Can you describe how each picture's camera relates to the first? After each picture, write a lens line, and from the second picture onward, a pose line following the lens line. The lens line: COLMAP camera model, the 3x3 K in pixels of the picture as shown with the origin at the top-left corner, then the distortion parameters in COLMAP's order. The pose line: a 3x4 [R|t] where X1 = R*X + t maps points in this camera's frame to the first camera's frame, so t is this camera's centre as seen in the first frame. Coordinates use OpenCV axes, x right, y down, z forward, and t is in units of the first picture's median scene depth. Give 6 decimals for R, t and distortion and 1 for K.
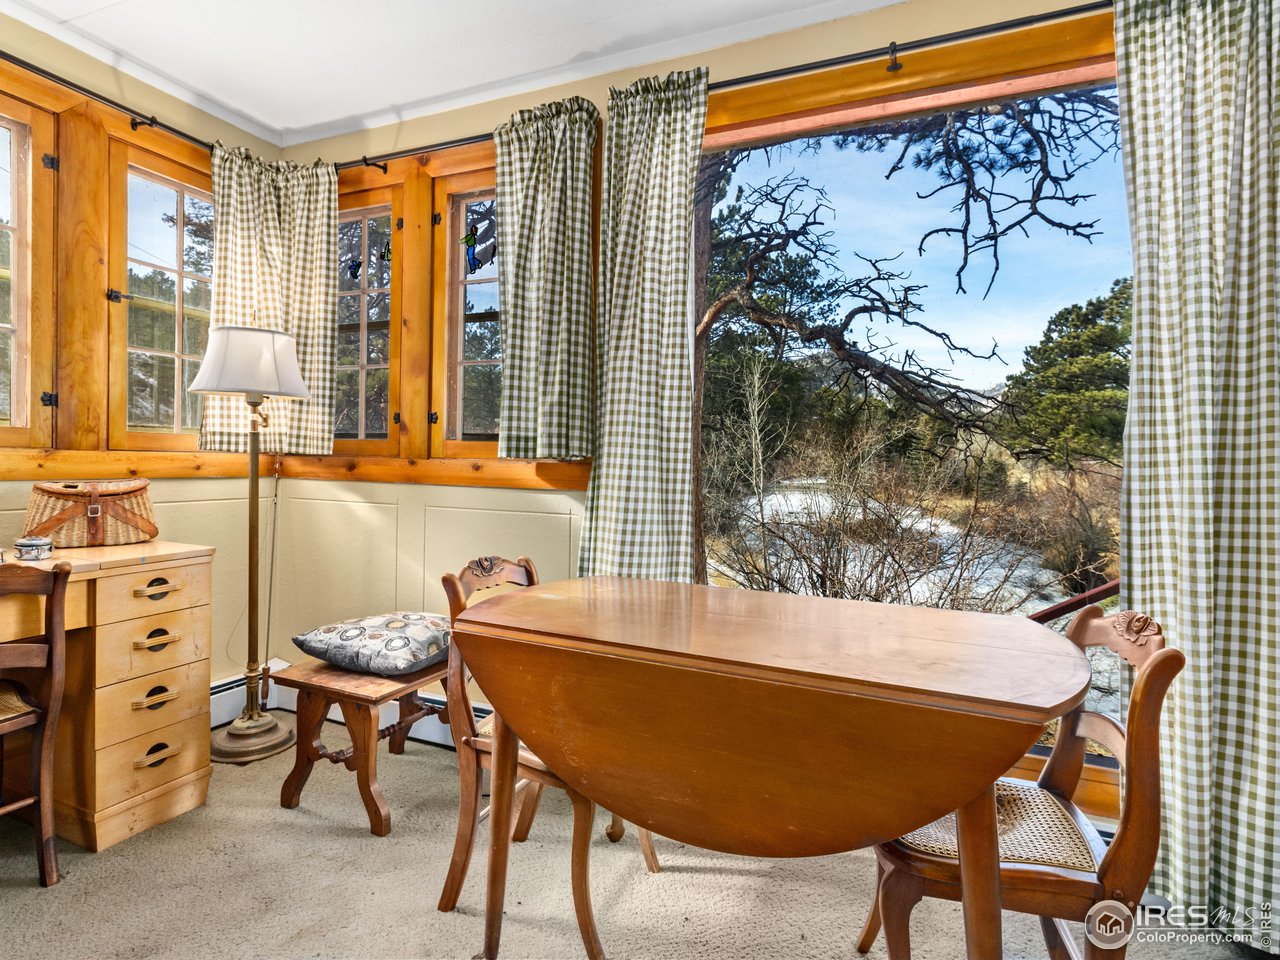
lens RADIAL K [[637.1, 0, 640.0], [0, 637.1, 480.0], [0, 0, 1]] dist [-0.000531, 0.000250]
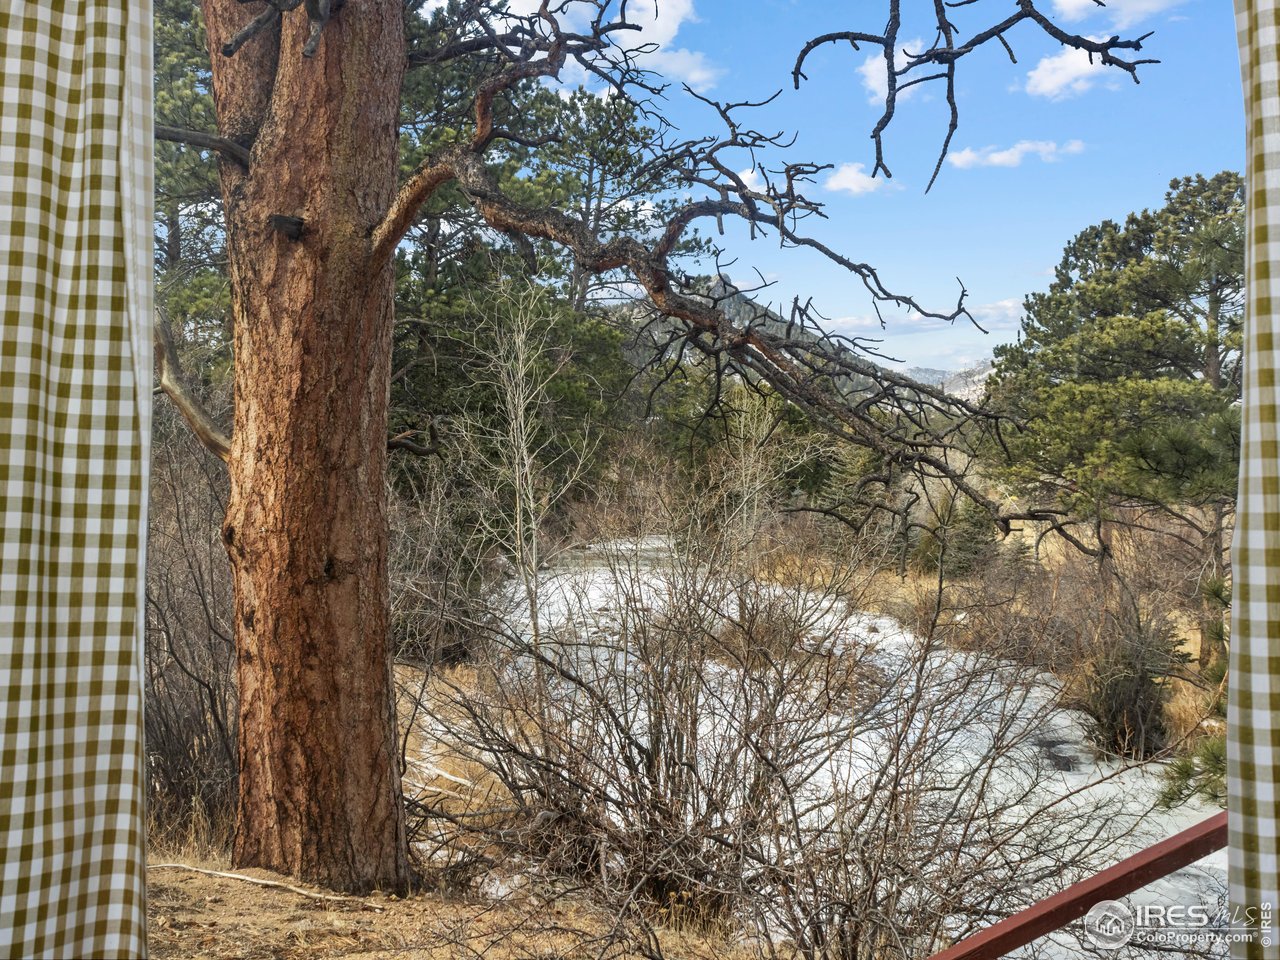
lens RADIAL K [[1121.4, 0, 640.0], [0, 1121.4, 480.0], [0, 0, 1]] dist [0.093876, -0.253335]
pose [[0.978812, -0.000234, 0.204760, 0.100359], [0.004781, 0.999753, -0.021711, -0.036710], [-0.204704, 0.022230, 0.978571, 0.150061]]
